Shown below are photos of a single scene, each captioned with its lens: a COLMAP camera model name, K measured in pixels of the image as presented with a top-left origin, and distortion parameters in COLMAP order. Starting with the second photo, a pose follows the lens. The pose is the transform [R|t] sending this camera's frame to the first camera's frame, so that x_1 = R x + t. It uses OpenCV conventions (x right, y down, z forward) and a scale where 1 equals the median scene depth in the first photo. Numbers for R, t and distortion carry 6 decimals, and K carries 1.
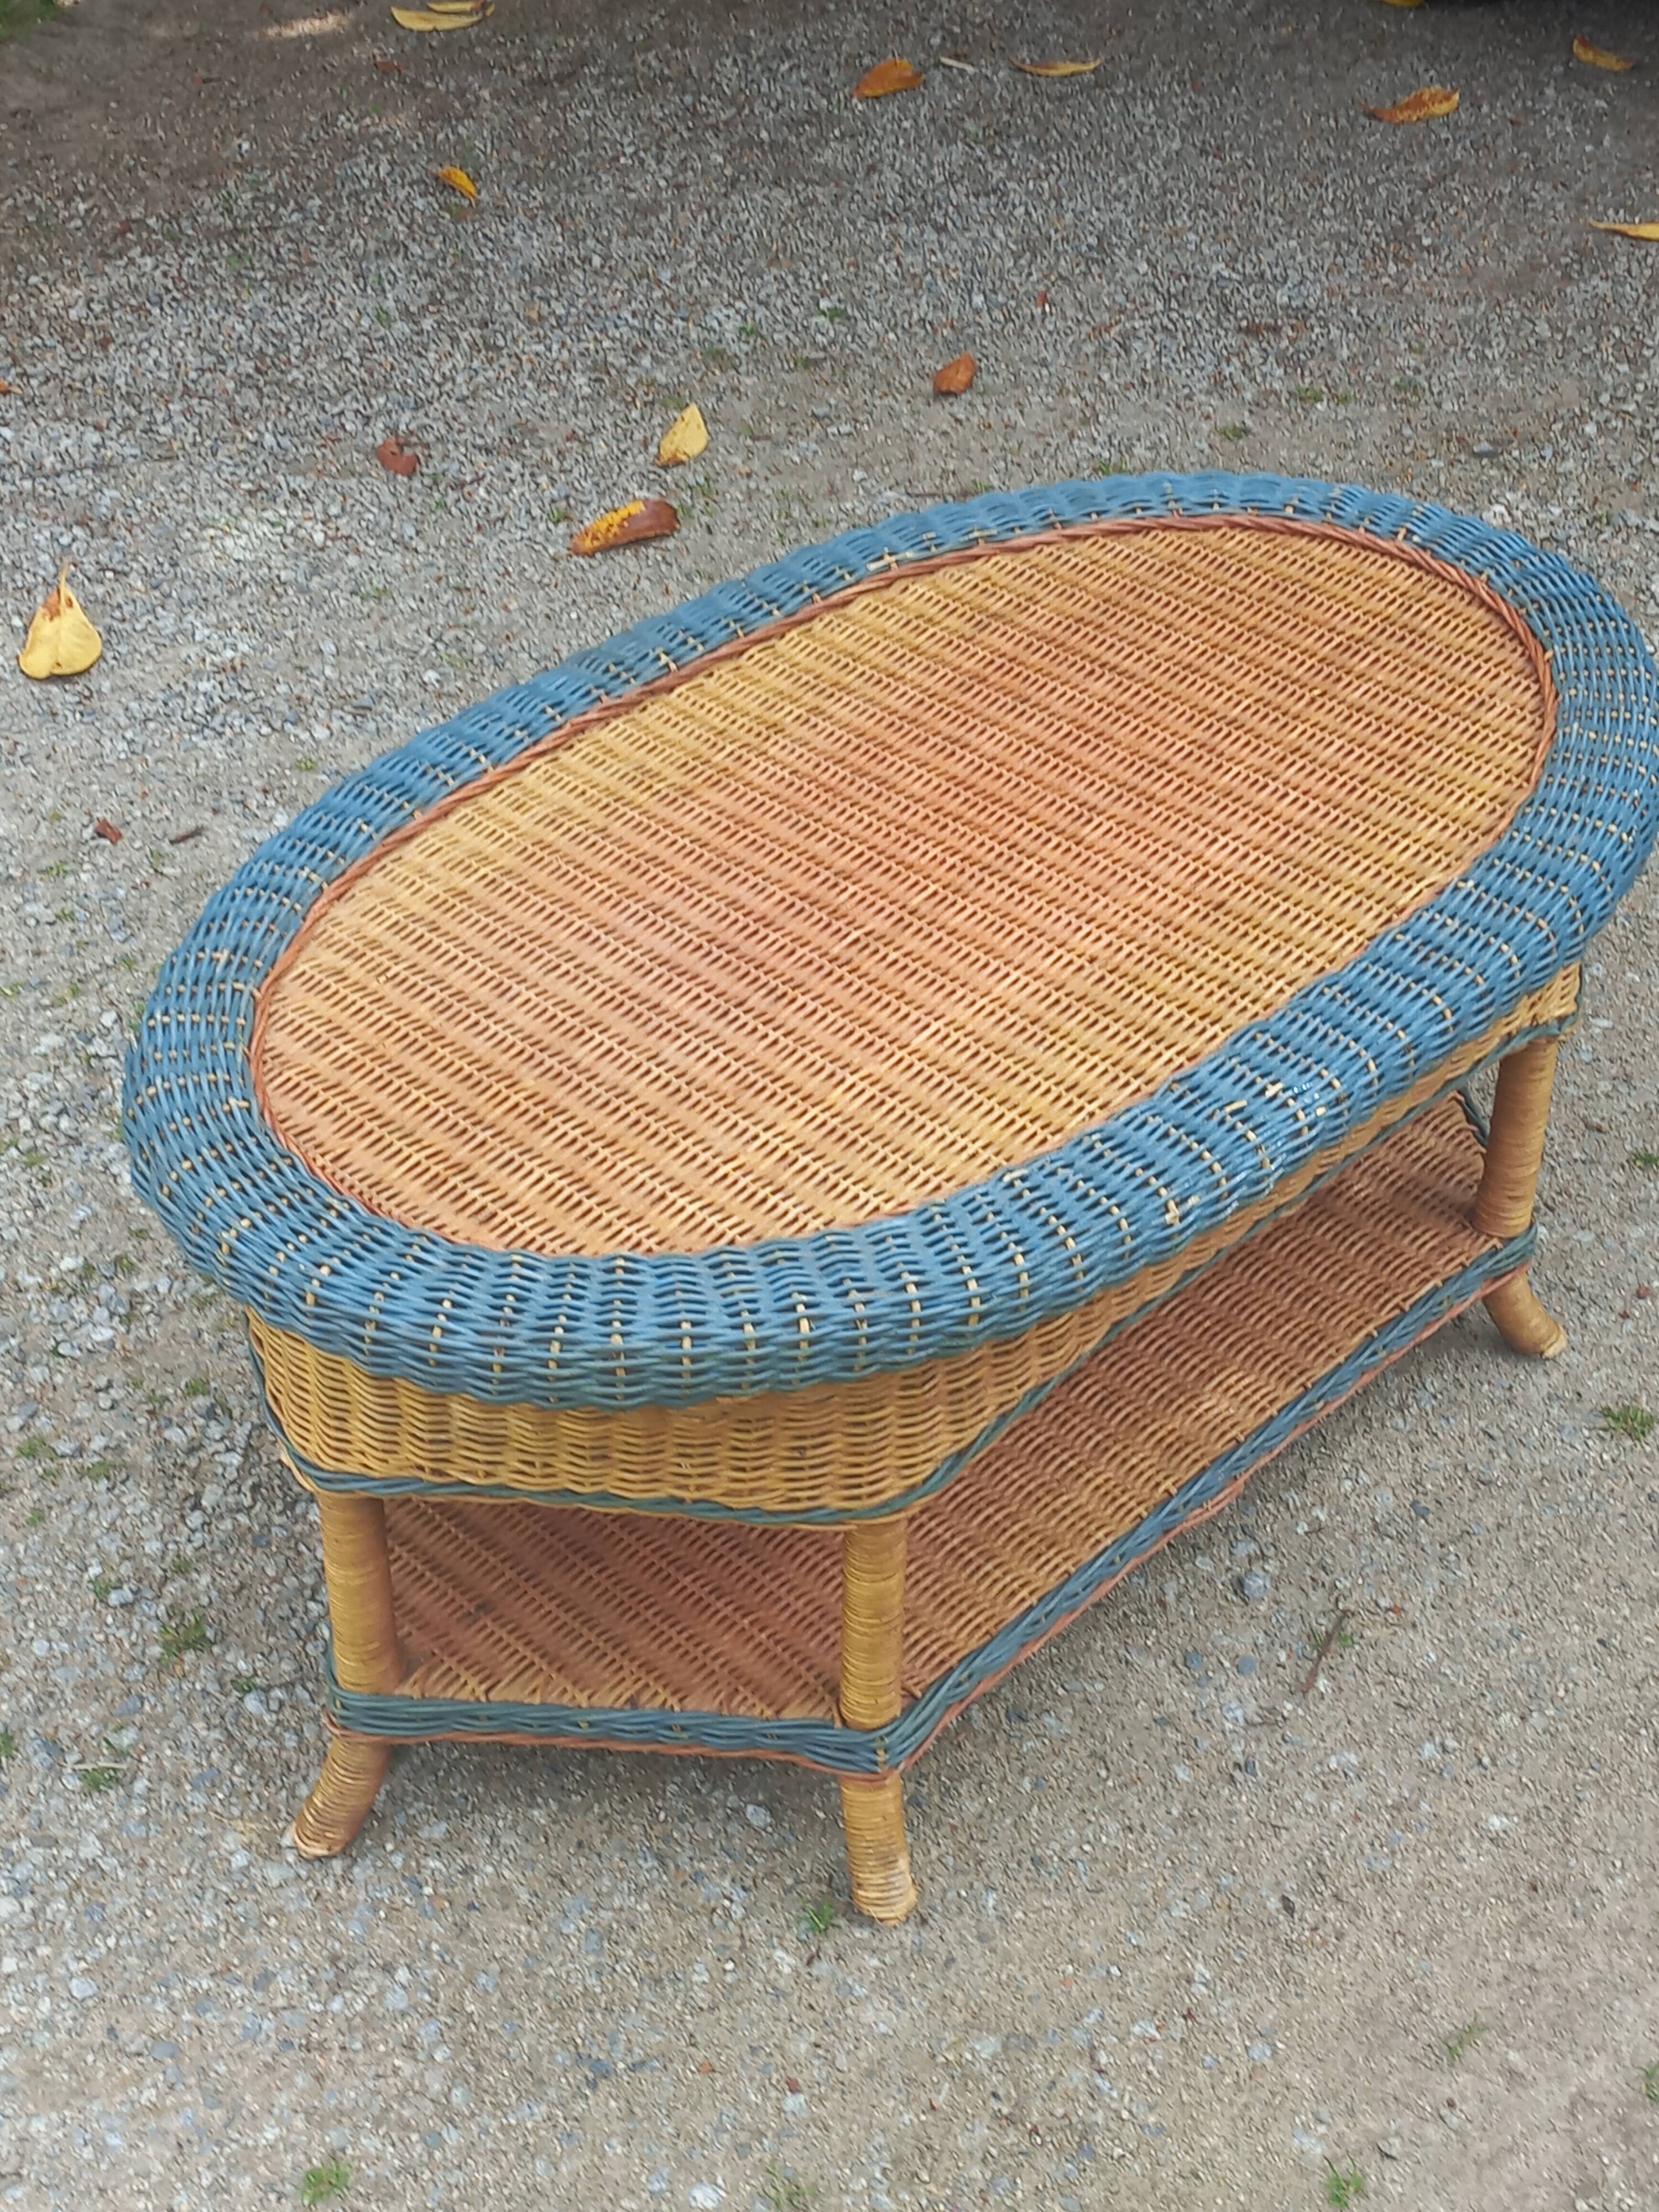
lens RADIAL K [[3111.1, 0, 843.1], [0, 3111.1, 1109.6], [0, 0, 1]] dist [0.088786, -0.056037]
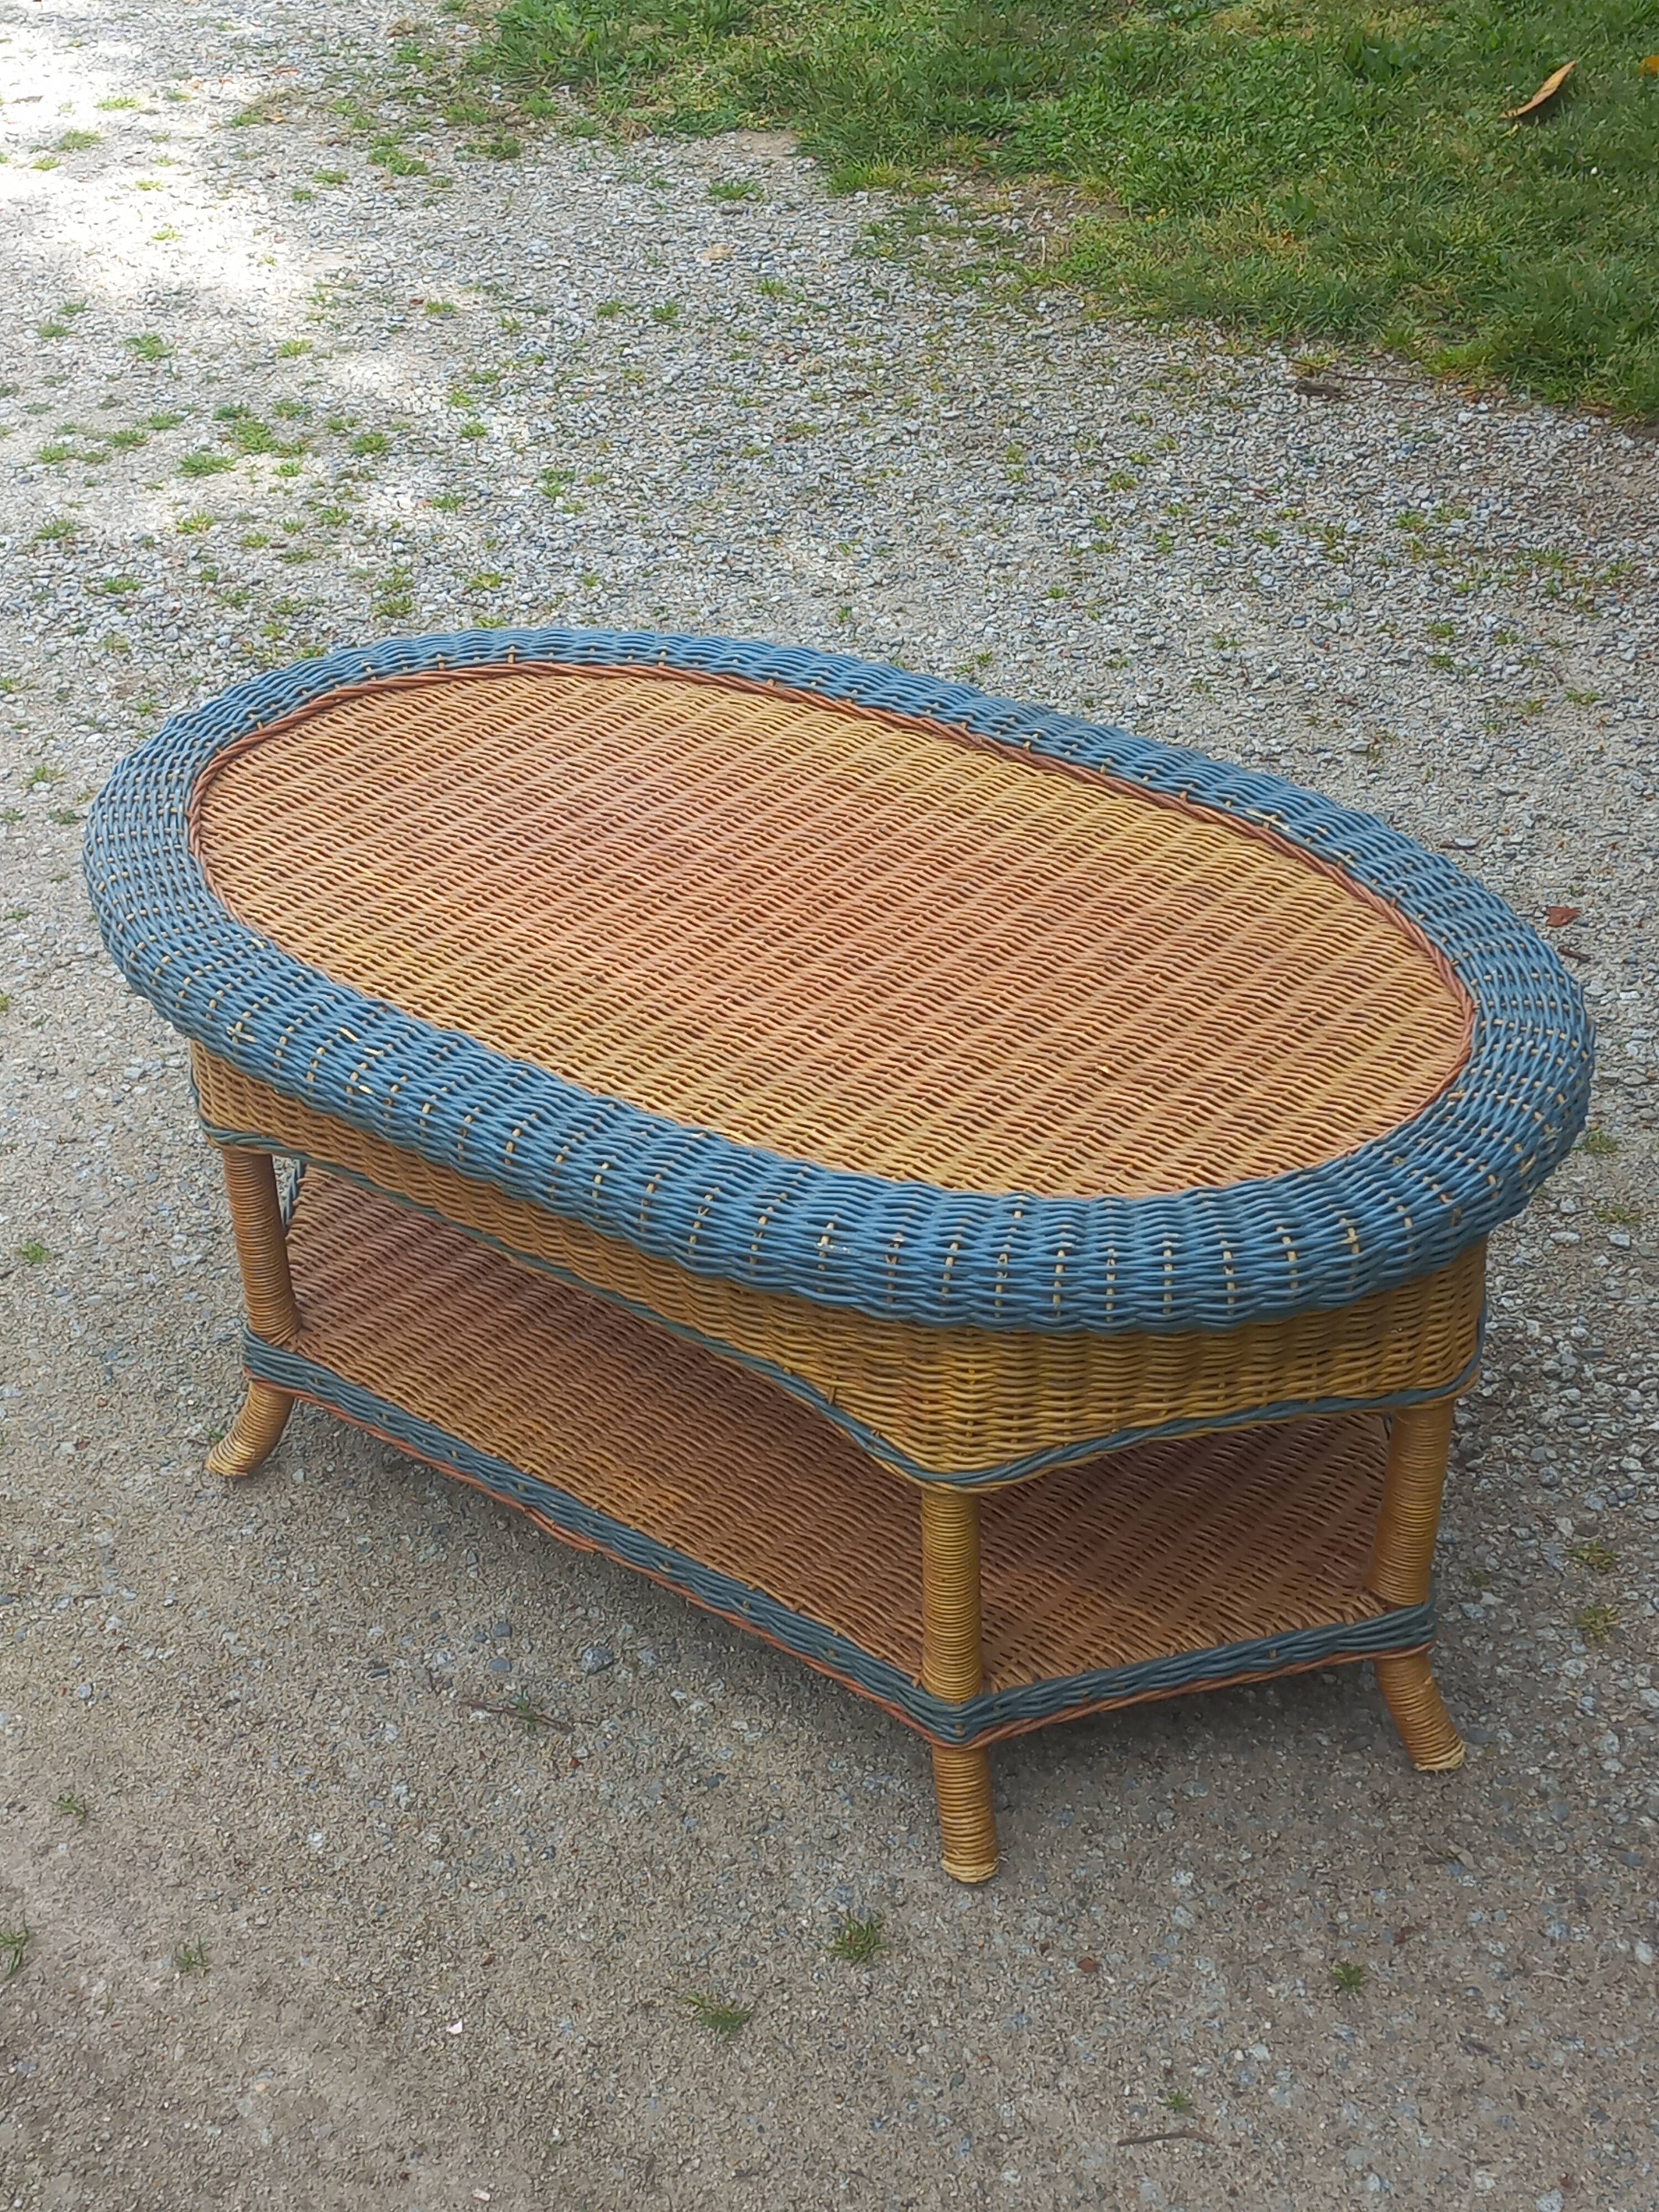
lens RADIAL K [[3121.3, 0, 839.6], [0, 3121.3, 1102.9], [0, 0, 1]] dist [0.097075, -0.096564]
pose [[0.104616, 0.539948, -0.835171, 0.971883], [-0.577905, 0.716449, 0.390803, -0.466713], [0.809371, 0.441765, 0.386990, 0.610364]]
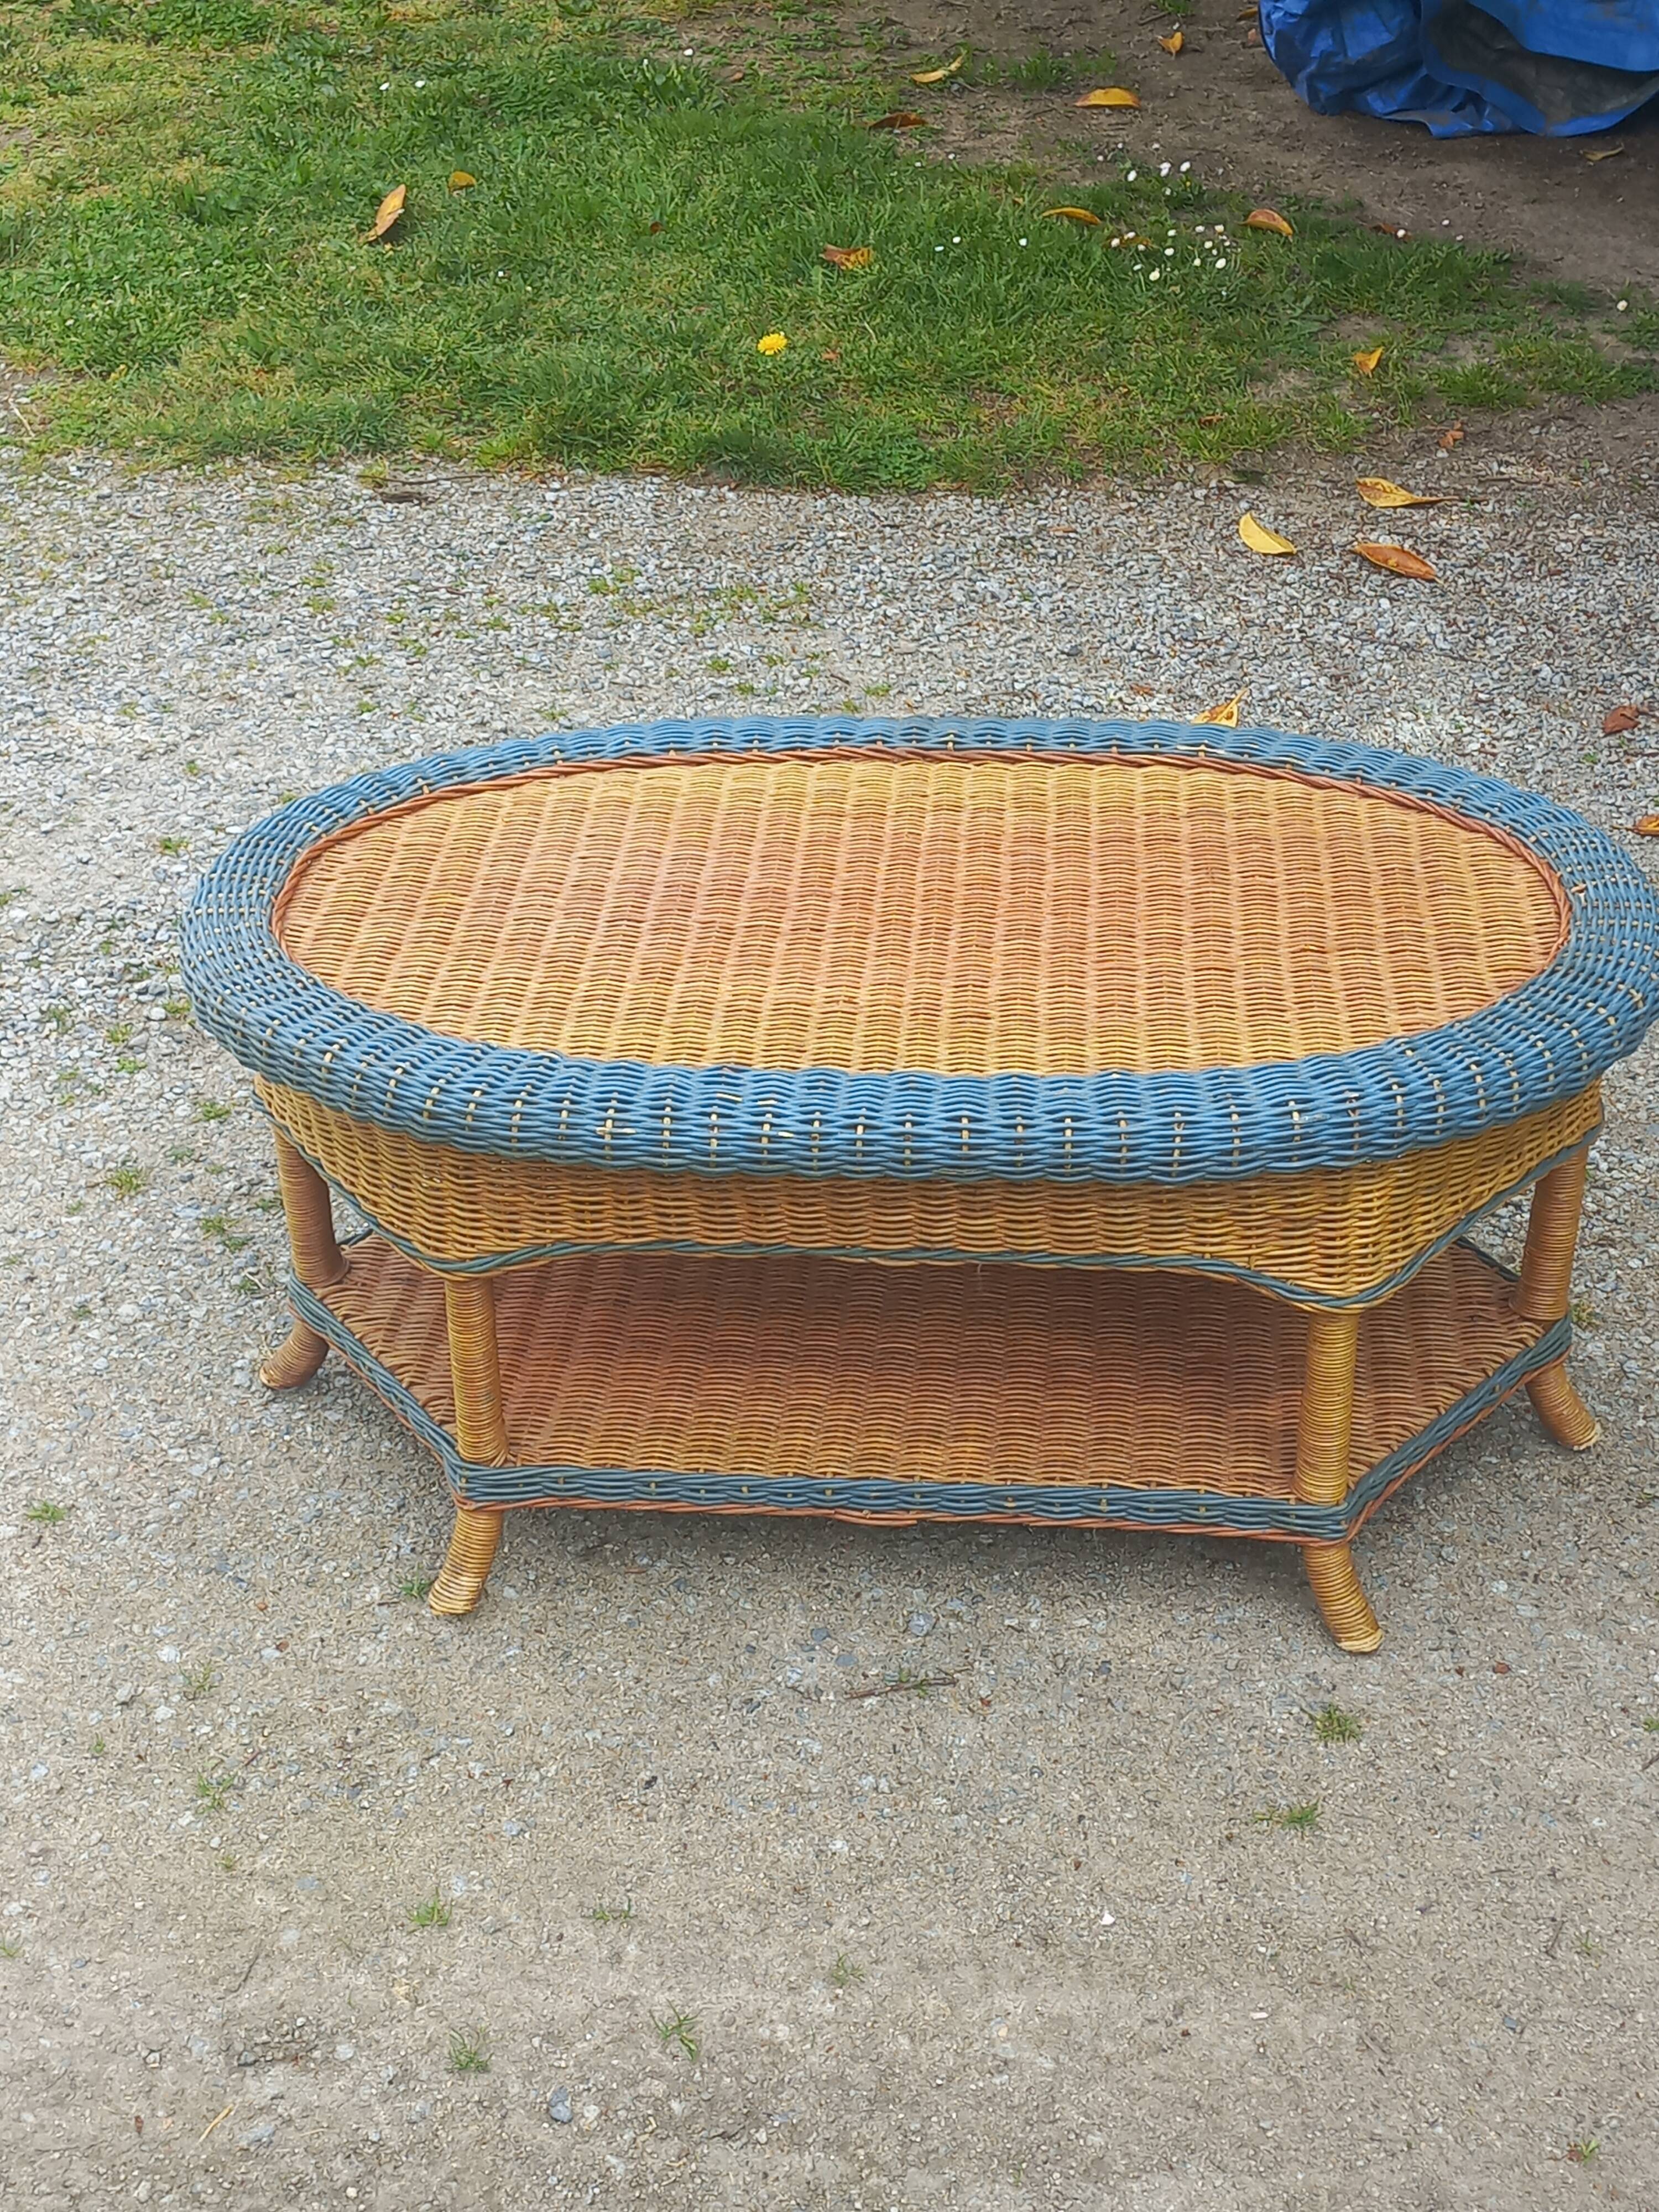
lens RADIAL K [[3121.3, 0, 839.6], [0, 3121.3, 1102.9], [0, 0, 1]] dist [0.097075, -0.096564]
pose [[0.632593, 0.393814, -0.666886, 0.850232], [-0.458119, 0.884545, 0.087785, -0.109954], [0.624462, 0.249981, 0.739971, 0.087936]]
